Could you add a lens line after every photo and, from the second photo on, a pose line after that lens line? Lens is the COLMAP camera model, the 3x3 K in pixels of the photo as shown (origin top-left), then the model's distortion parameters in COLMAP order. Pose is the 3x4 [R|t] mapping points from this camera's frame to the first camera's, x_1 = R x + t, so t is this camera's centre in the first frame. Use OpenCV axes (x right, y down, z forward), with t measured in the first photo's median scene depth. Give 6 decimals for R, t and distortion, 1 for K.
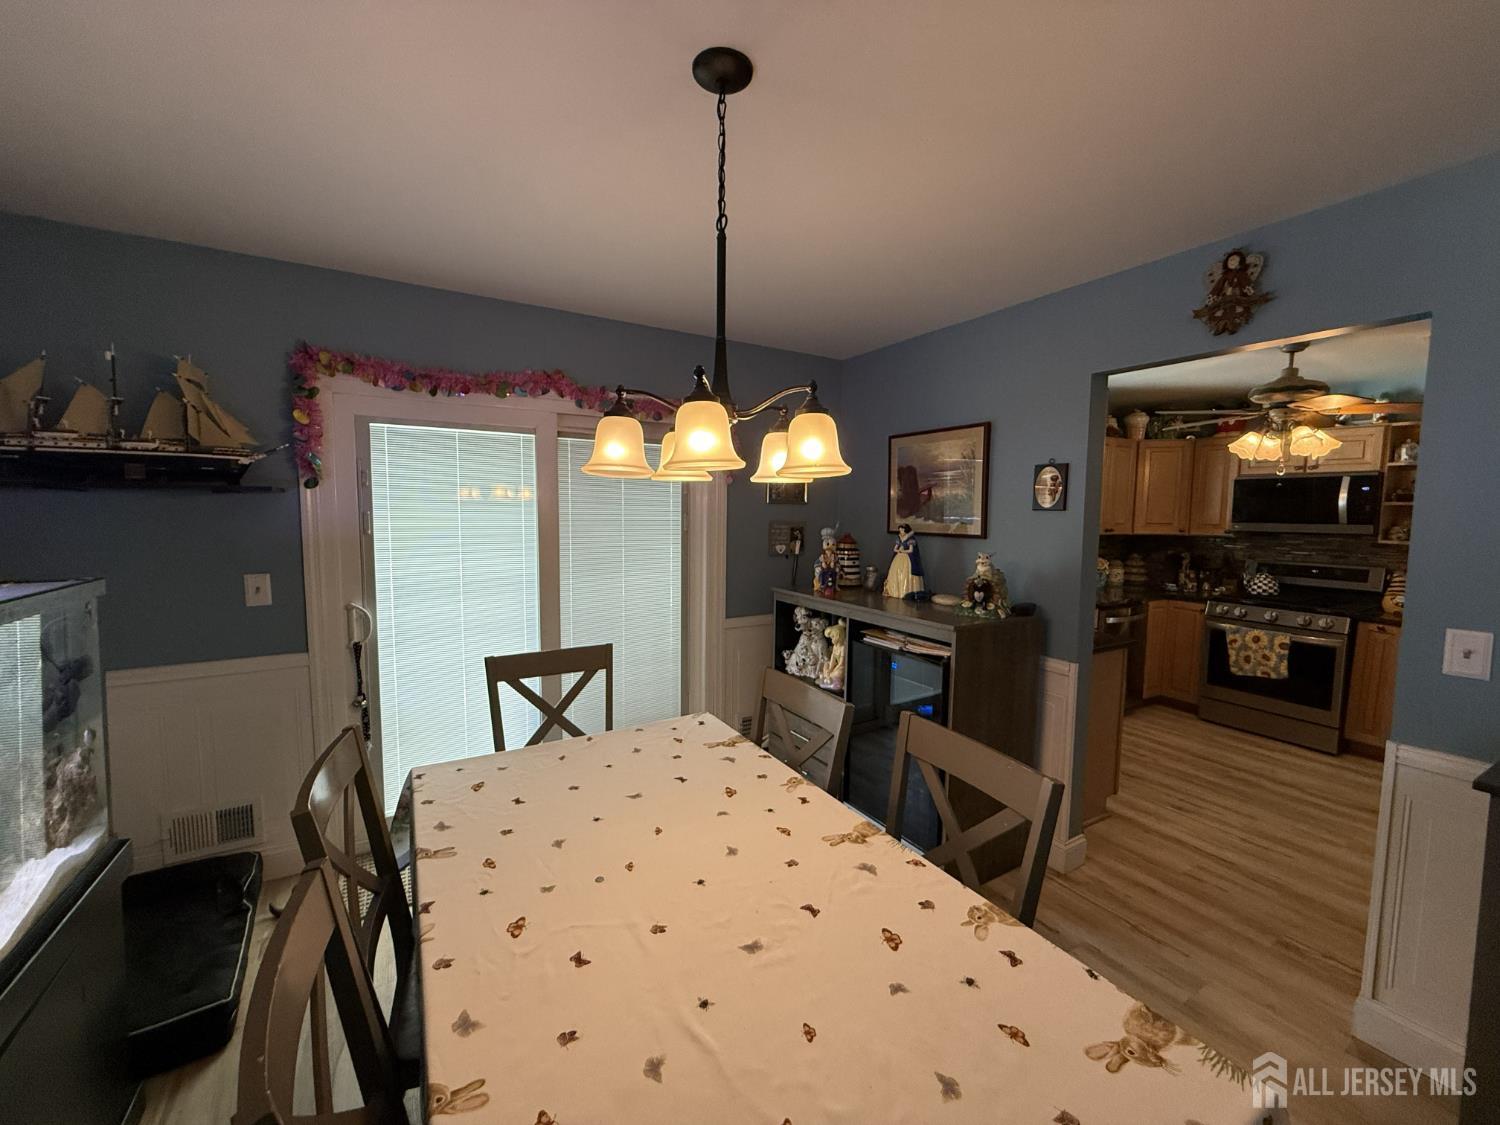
lens RADIAL K [[599.2, 0, 743.6], [0, 599.2, 559.6], [0, 0, 1]] dist [0.004007, -0.000680]
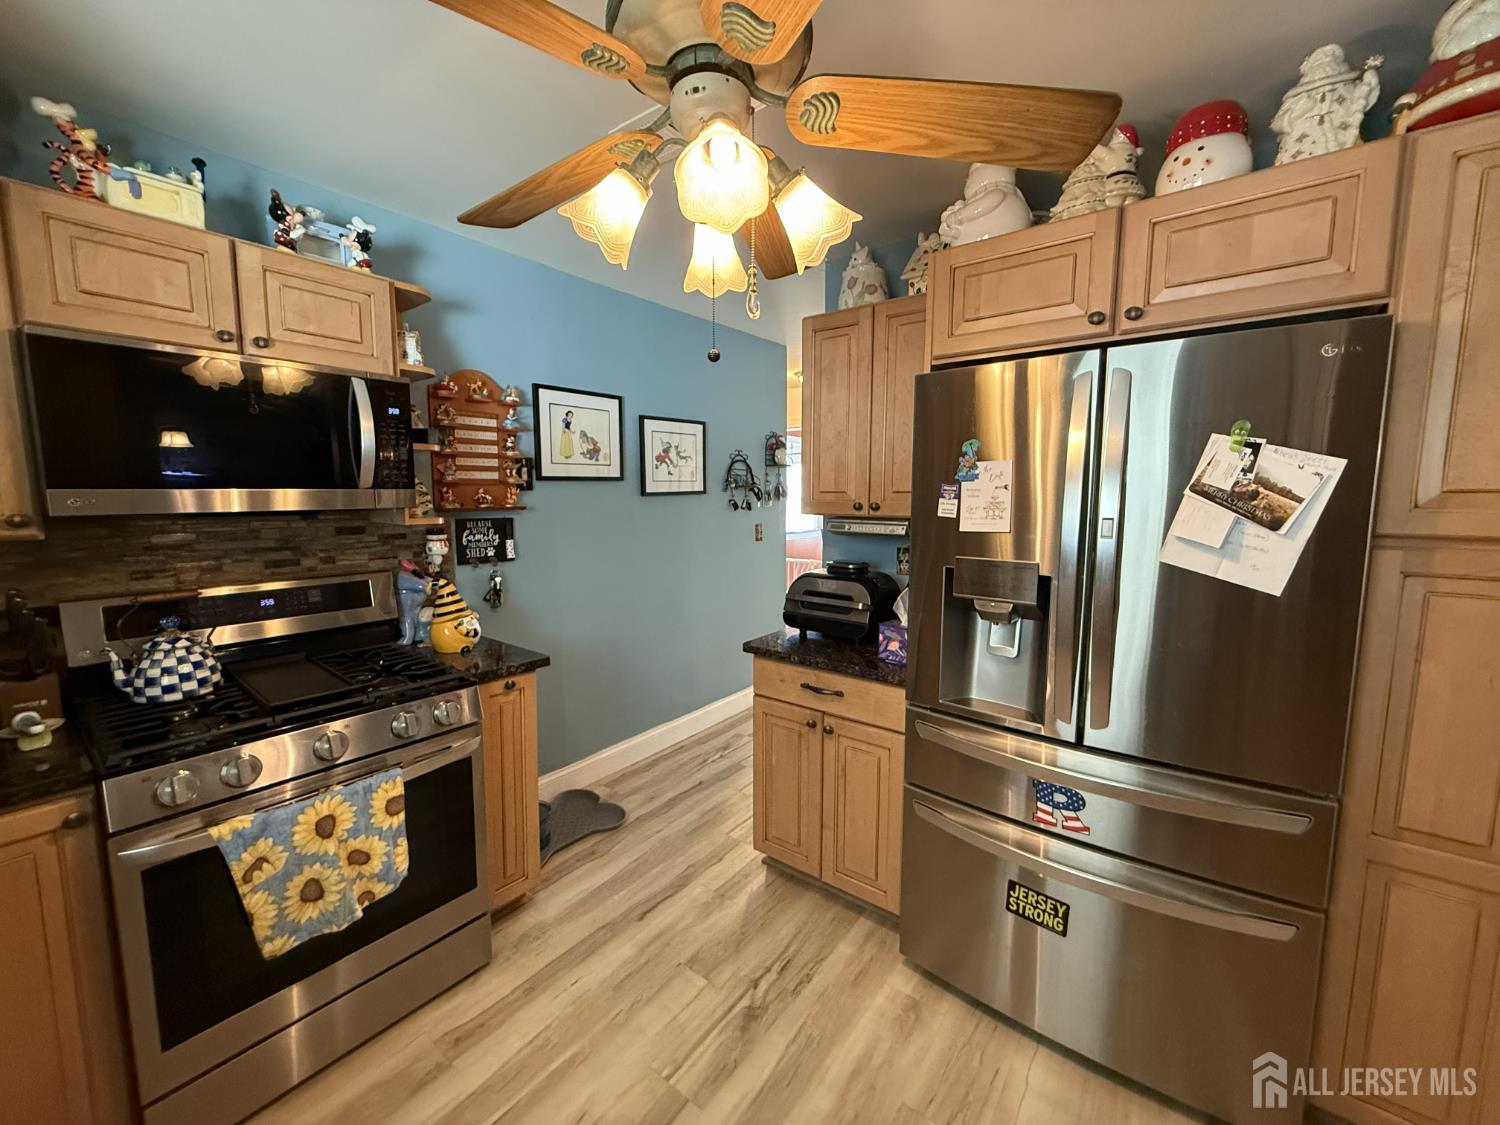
lens RADIAL K [[599.2, 0, 743.3], [0, 599.2, 558.5], [0, 0, 1]] dist [0.004007, -0.000680]
pose [[-0.378313, -0.110352, 0.919076, 0.425348], [0.077514, 0.985605, 0.150247, -0.046598], [-0.922427, 0.128081, -0.364314, 0.812447]]
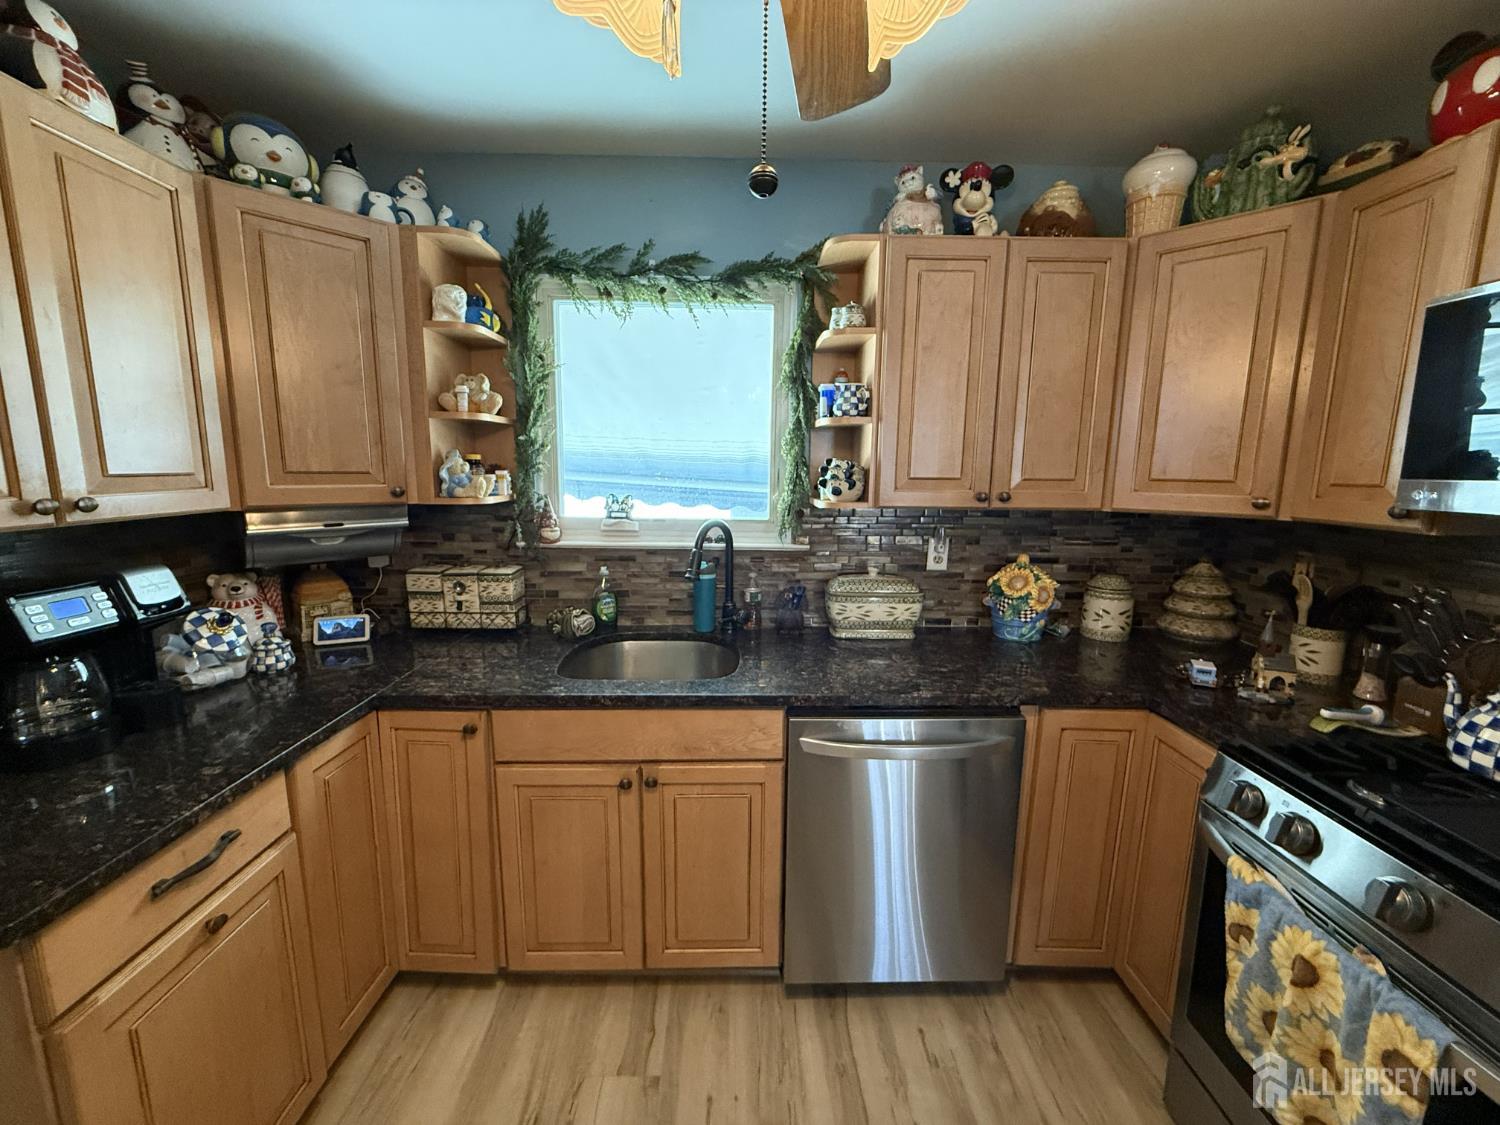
lens RADIAL K [[599.2, 0, 749.0], [0, 599.2, 559.7], [0, 0, 1]] dist [0.004007, -0.000680]
pose [[0.872230, 0.077747, -0.482877, 0.701049], [-0.045162, 0.995870, 0.078767, -0.034299], [0.487006, -0.046896, 0.872139, 0.637011]]
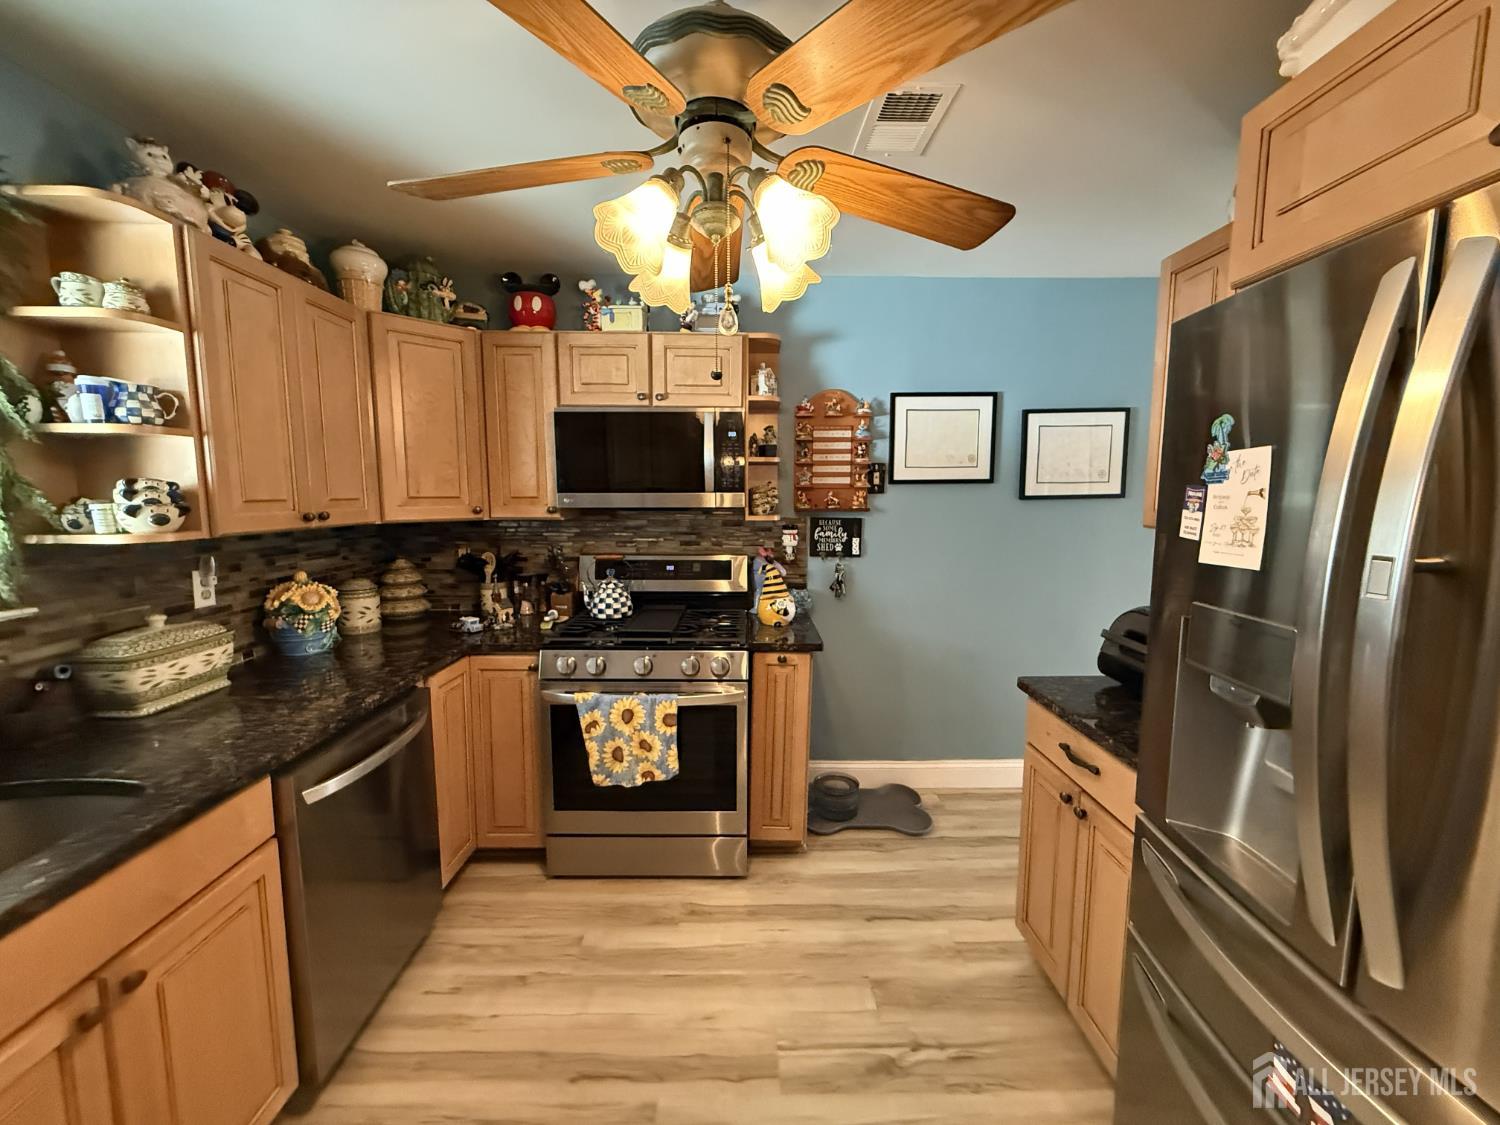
lens RADIAL K [[599.2, 0, 749.2], [0, 599.2, 557.6], [0, 0, 1]] dist [0.004007, -0.000680]
pose [[0.487003, -0.102113, 0.867410, 0.429336], [0.077980, 0.994259, 0.073265, -0.030257], [-0.869912, 0.031960, 0.492170, 0.594975]]
